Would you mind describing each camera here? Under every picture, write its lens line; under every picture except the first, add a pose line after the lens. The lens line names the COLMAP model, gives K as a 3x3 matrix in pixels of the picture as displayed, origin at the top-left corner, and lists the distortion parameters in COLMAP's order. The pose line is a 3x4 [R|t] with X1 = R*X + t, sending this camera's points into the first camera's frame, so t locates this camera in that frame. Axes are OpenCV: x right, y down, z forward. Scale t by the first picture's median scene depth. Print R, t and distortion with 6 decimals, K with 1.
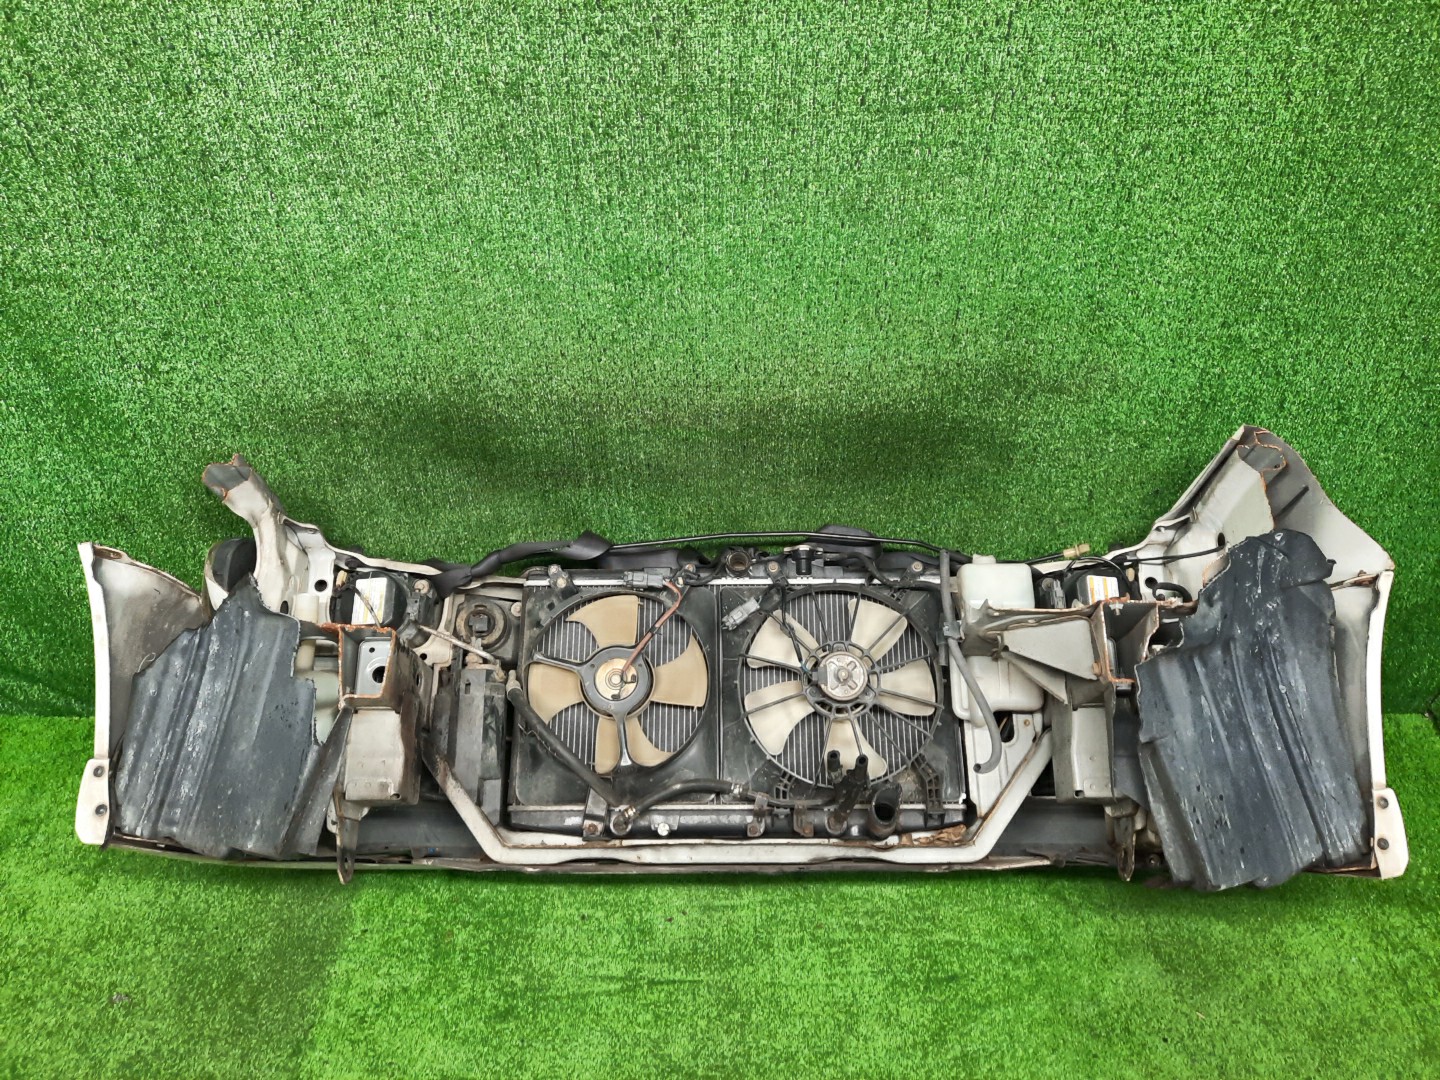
lens RADIAL K [[1054.0, 0, 707.5], [0, 1054.0, 539.9], [0, 0, 1]] dist [-0.032224, -0.000477]
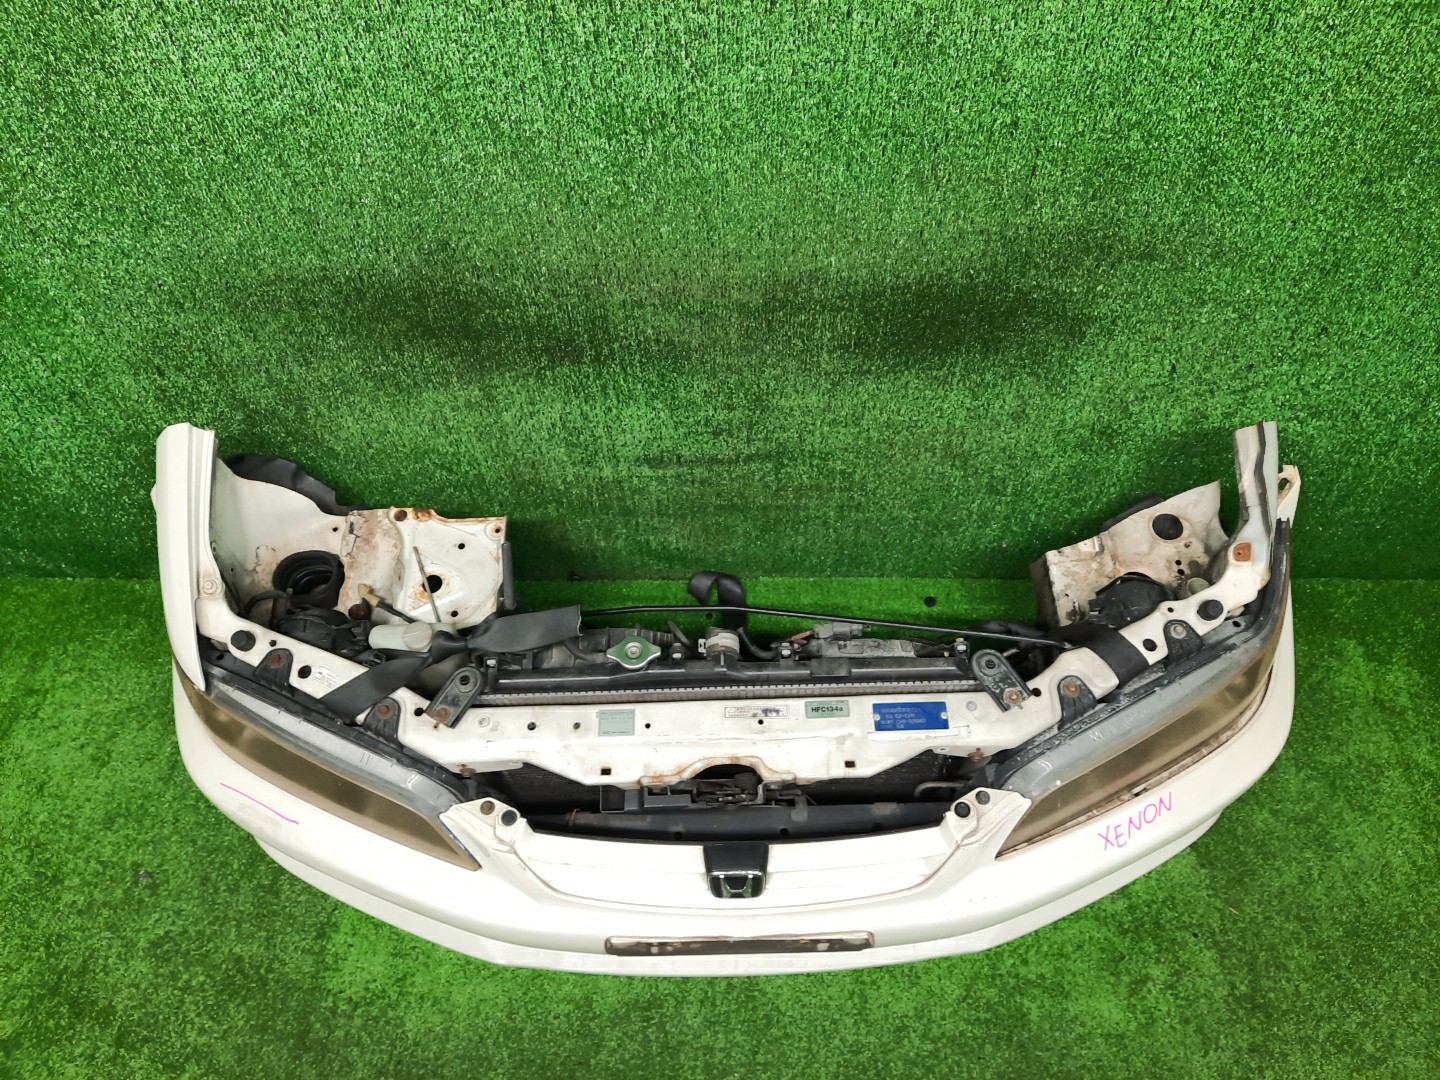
lens RADIAL K [[1054.0, 0, 707.5], [0, 1054.0, 539.9], [0, 0, 1]] dist [-0.032224, -0.000477]
pose [[0.999598, -0.002365, -0.028257, 0.009110], [0.009437, 0.967456, 0.252864, -0.139351], [0.026740, -0.253029, 0.967089, 0.137831]]
